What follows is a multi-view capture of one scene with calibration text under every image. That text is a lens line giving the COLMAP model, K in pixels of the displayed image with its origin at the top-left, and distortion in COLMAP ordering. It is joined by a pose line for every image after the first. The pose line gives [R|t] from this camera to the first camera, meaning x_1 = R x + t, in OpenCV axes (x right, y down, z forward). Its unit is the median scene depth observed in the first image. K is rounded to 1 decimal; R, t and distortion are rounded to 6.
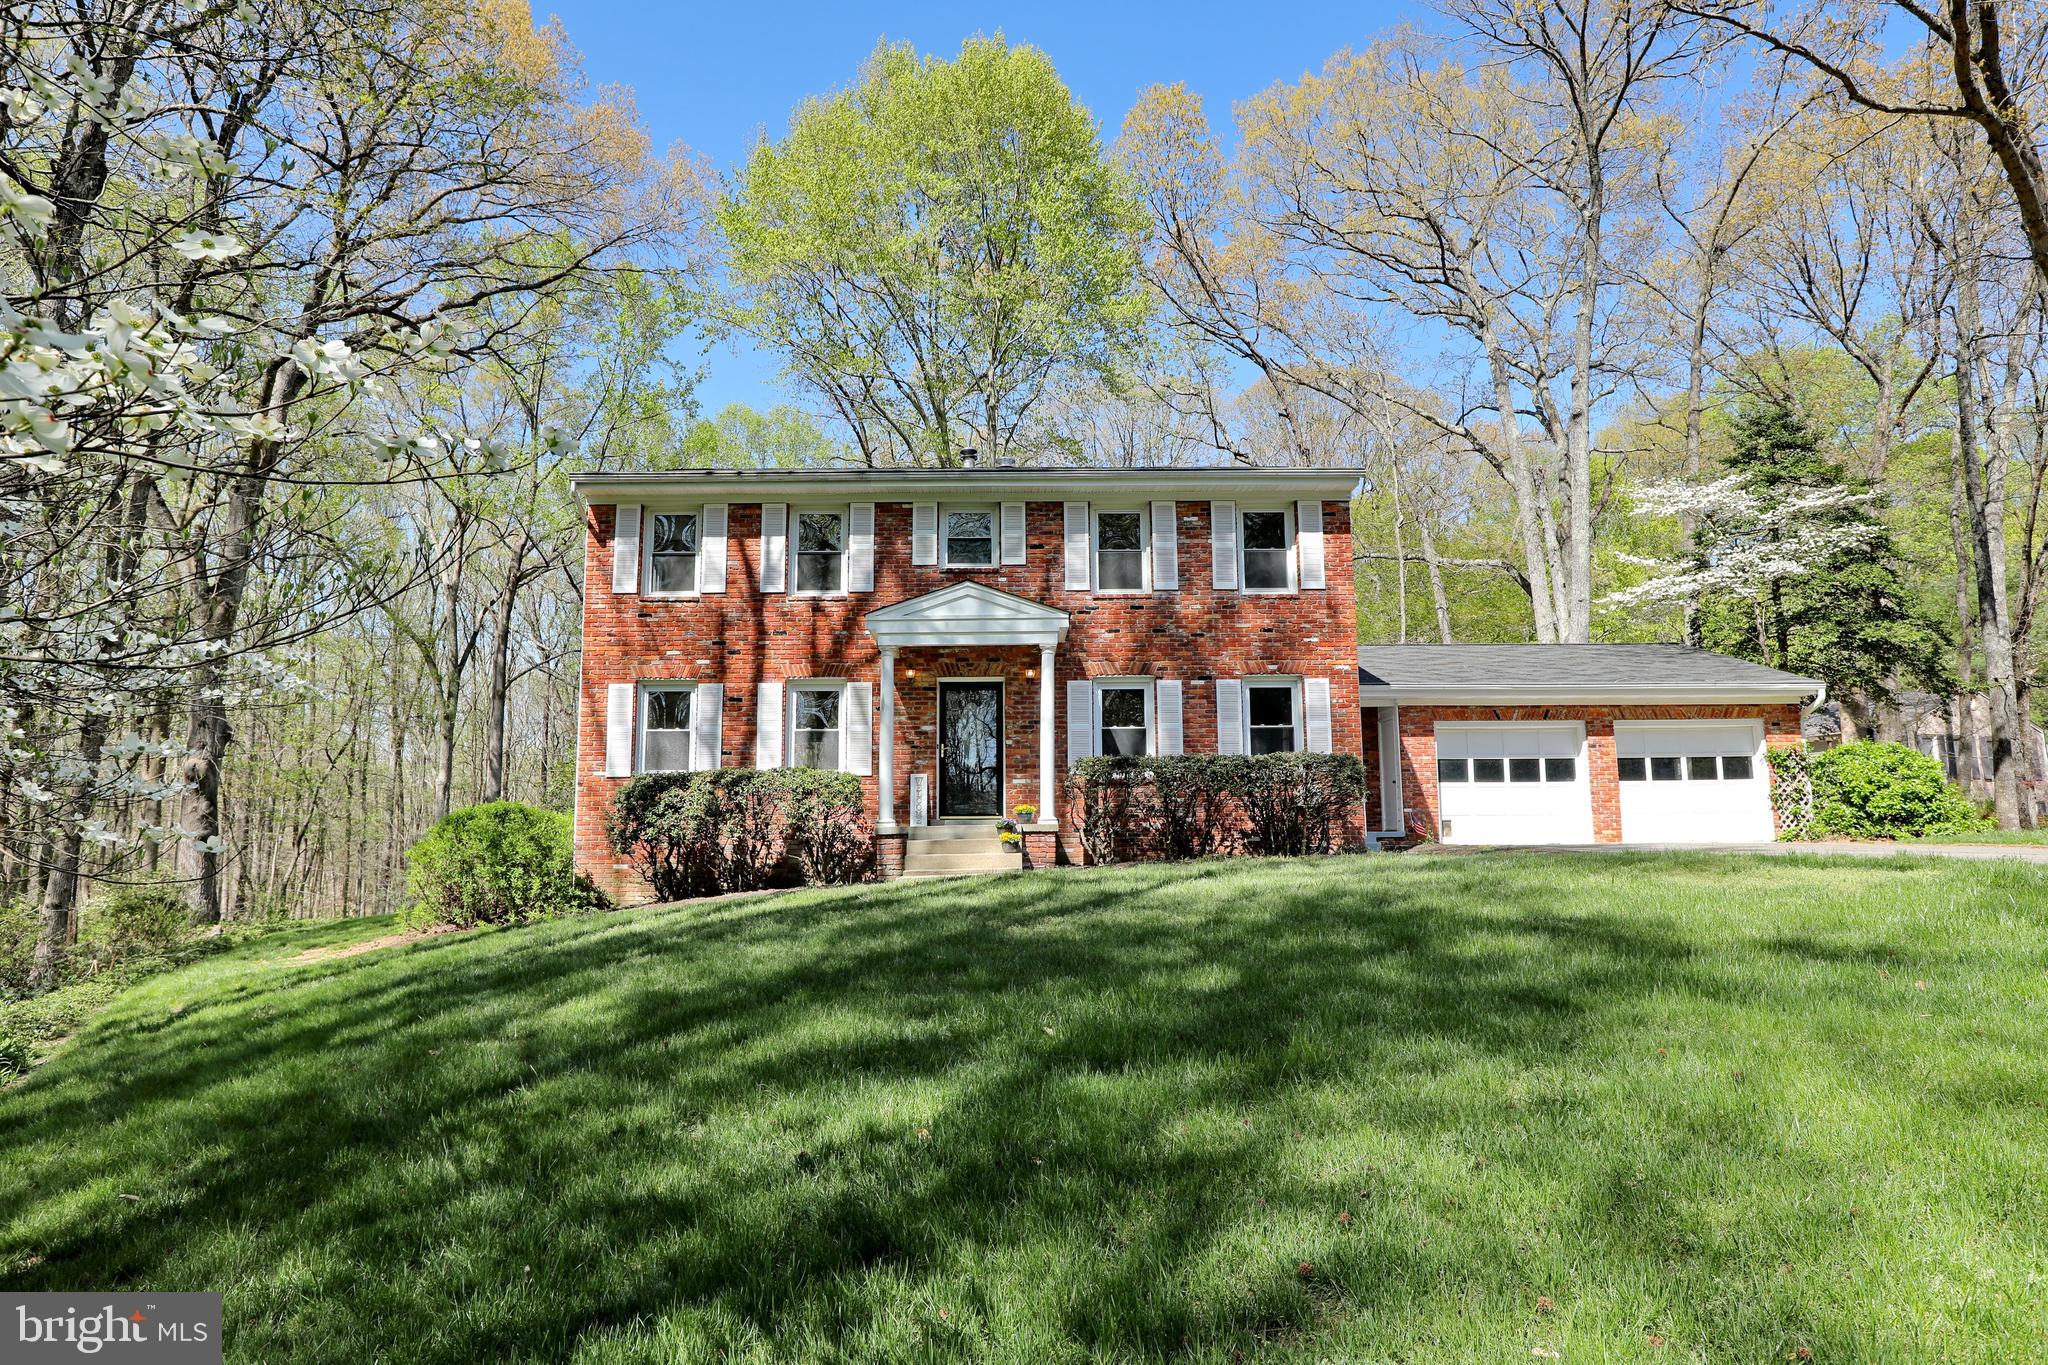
lens RADIAL K [[1211.0, 0, 1027.3], [0, 1211.0, 687.3], [0, 0, 1]] dist [-0.030745, -0.001211]
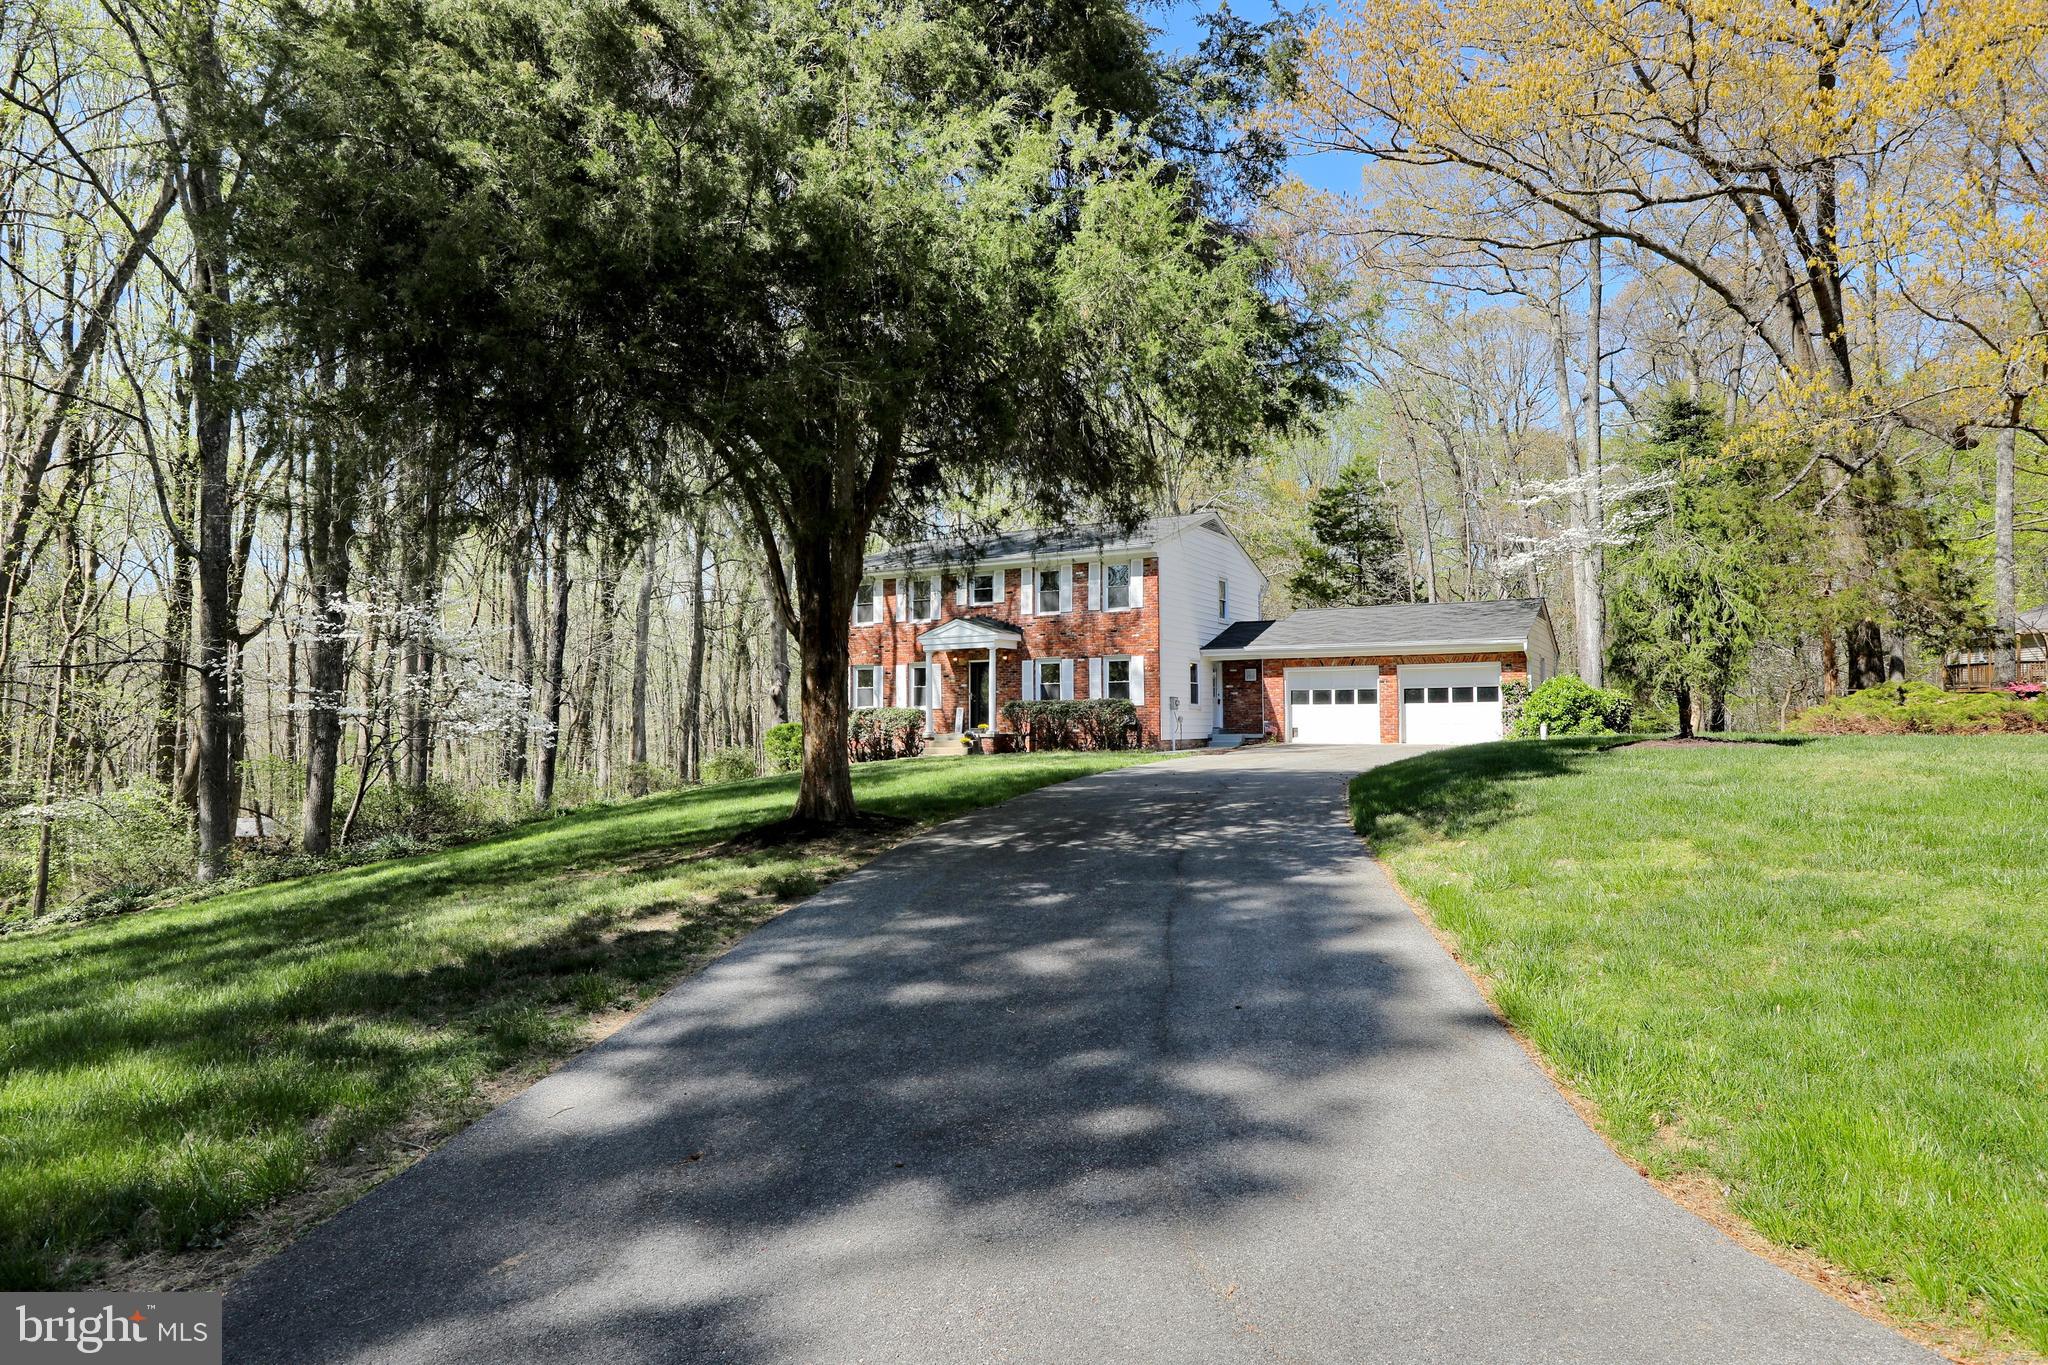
lens RADIAL K [[1175.4, 0, 1045.0], [0, 1175.4, 678.4], [0, 0, 1]] dist [-0.005755, -0.000336]
pose [[0.867080, -0.015694, -0.497922, 1.025962], [0.063856, 0.994760, 0.079845, -0.127920], [0.494060, -0.101027, 0.863538, -0.652835]]
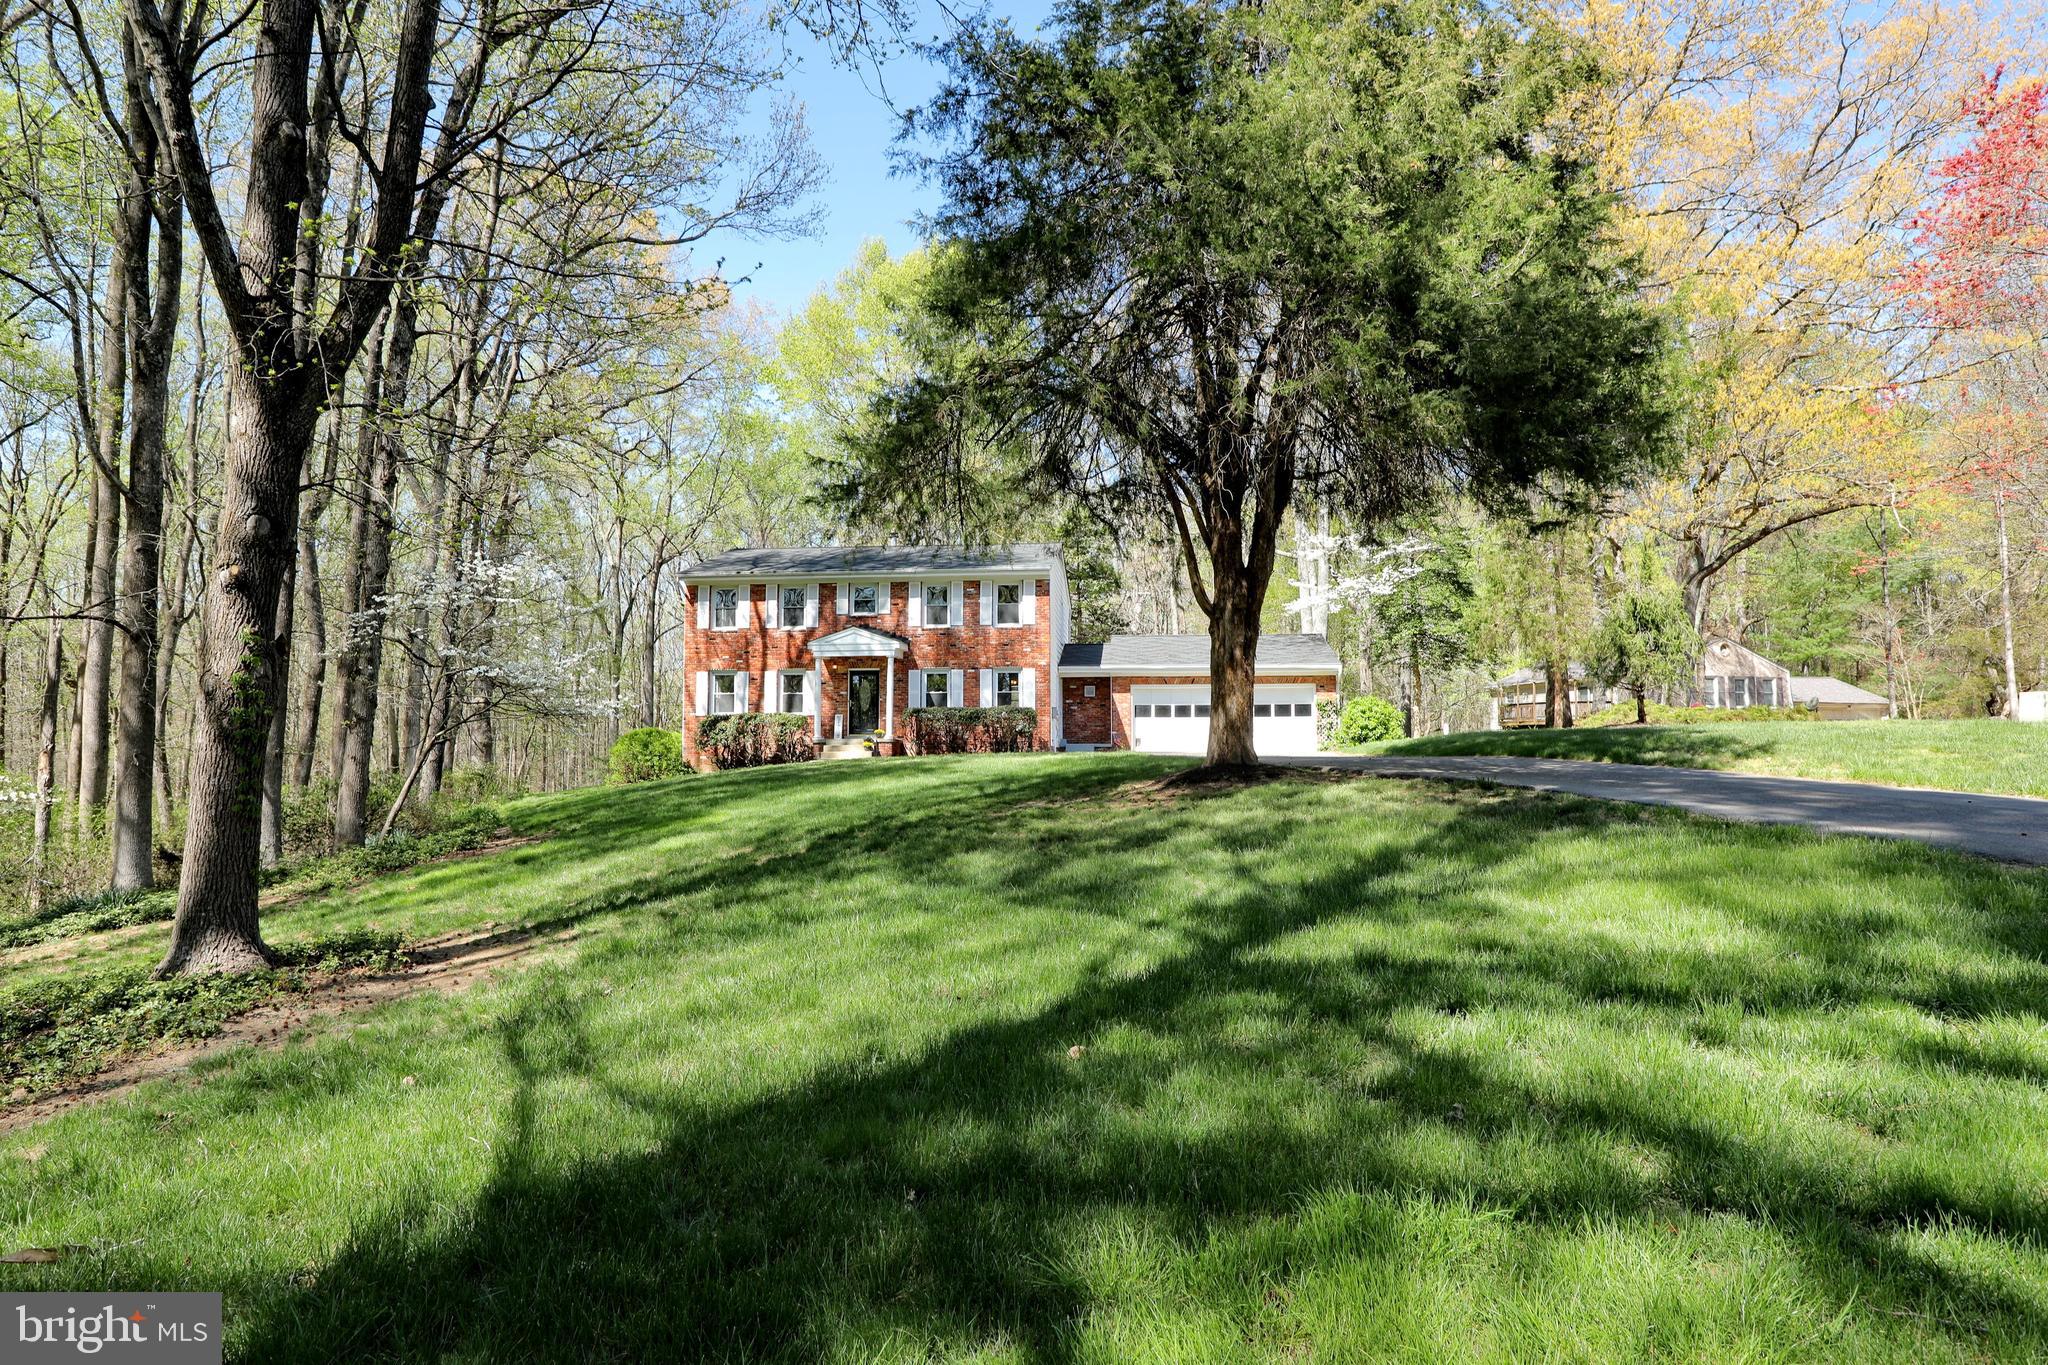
lens RADIAL K [[1211.0, 0, 1023.3], [0, 1211.0, 689.0], [0, 0, 1]] dist [-0.030745, -0.001211]
pose [[0.993240, 0.000489, -0.116080, 0.468947], [0.007476, 0.997645, 0.068173, -0.112593], [0.115840, -0.068580, 0.990897, -1.037241]]
